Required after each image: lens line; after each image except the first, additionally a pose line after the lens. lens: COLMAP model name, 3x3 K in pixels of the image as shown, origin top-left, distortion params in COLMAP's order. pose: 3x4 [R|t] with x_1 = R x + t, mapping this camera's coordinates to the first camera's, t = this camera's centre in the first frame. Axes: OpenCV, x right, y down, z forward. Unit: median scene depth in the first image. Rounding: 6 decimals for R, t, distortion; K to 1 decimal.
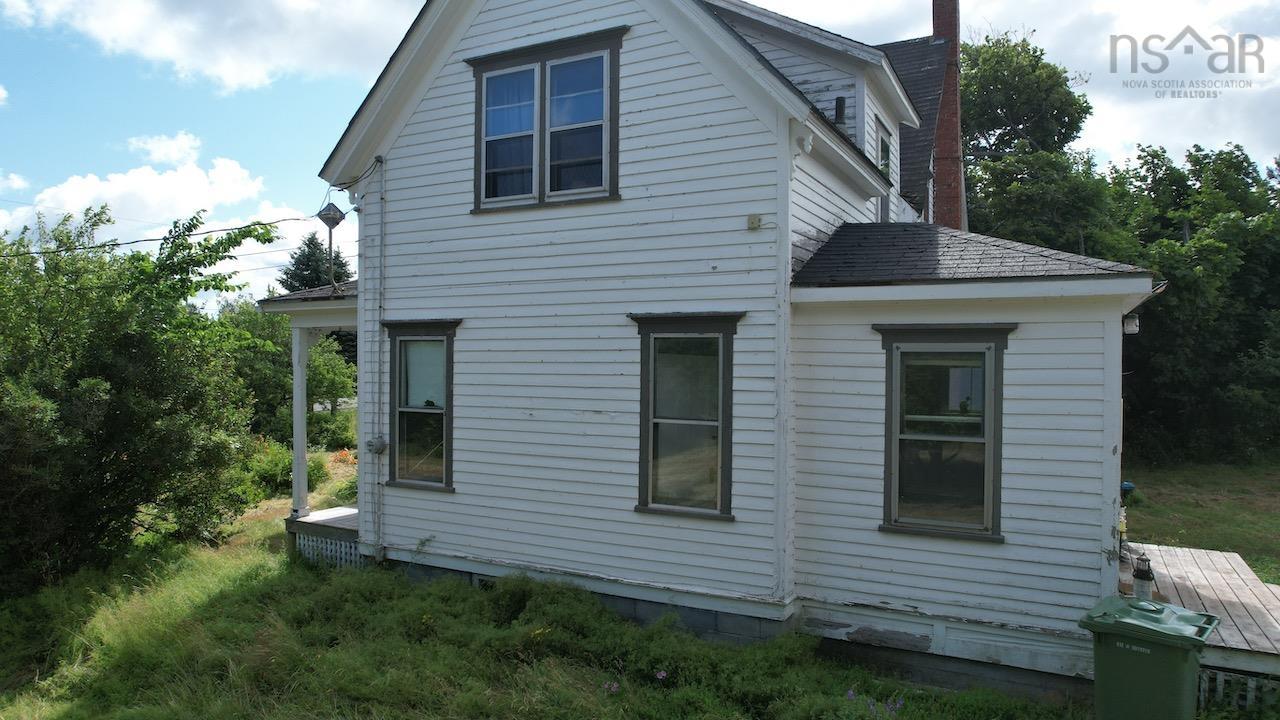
lens RADIAL K [[817.9, 0, 638.6], [0, 817.9, 360.8], [0, 0, 1]] dist [-0.033840, 0.017000]
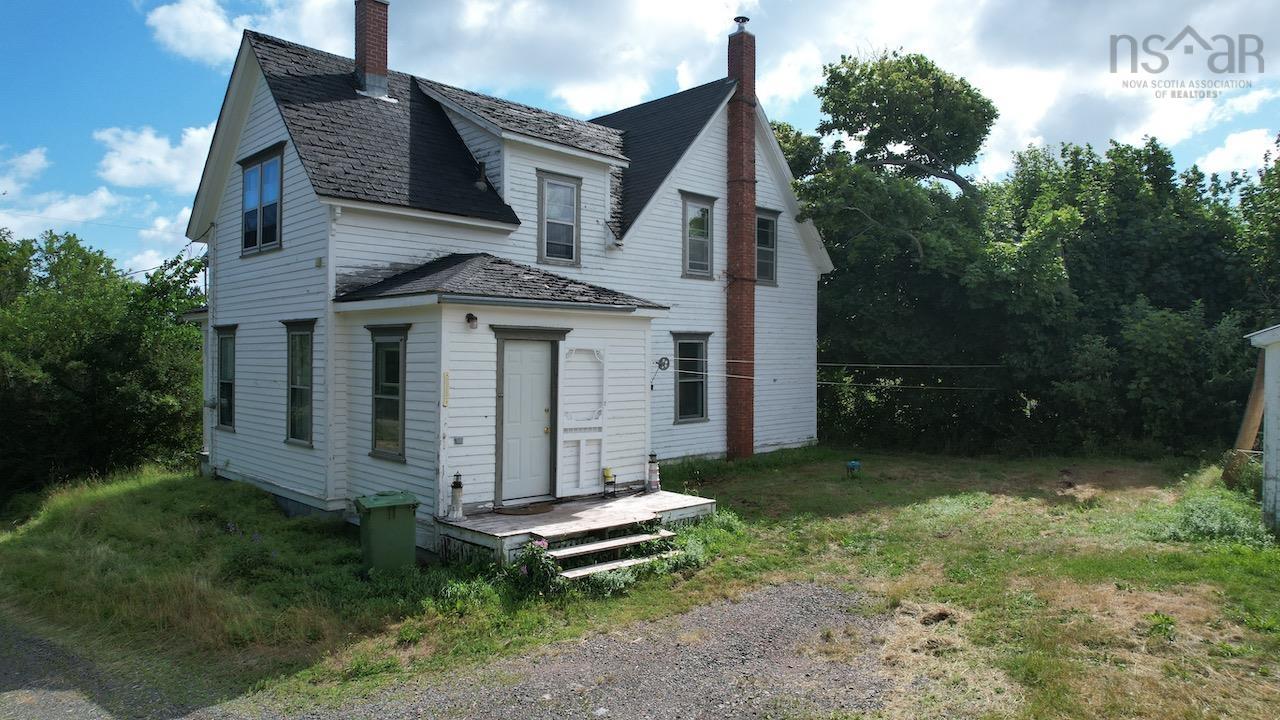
lens RADIAL K [[817.9, 0, 630.6], [0, 817.9, 358.2], [0, 0, 1]] dist [-0.033840, 0.017000]
pose [[0.952656, 0.002949, -0.304037, 1.116178], [-0.004064, 0.999987, -0.003035, 0.019688], [0.304024, 0.004127, 0.952656, -0.311526]]
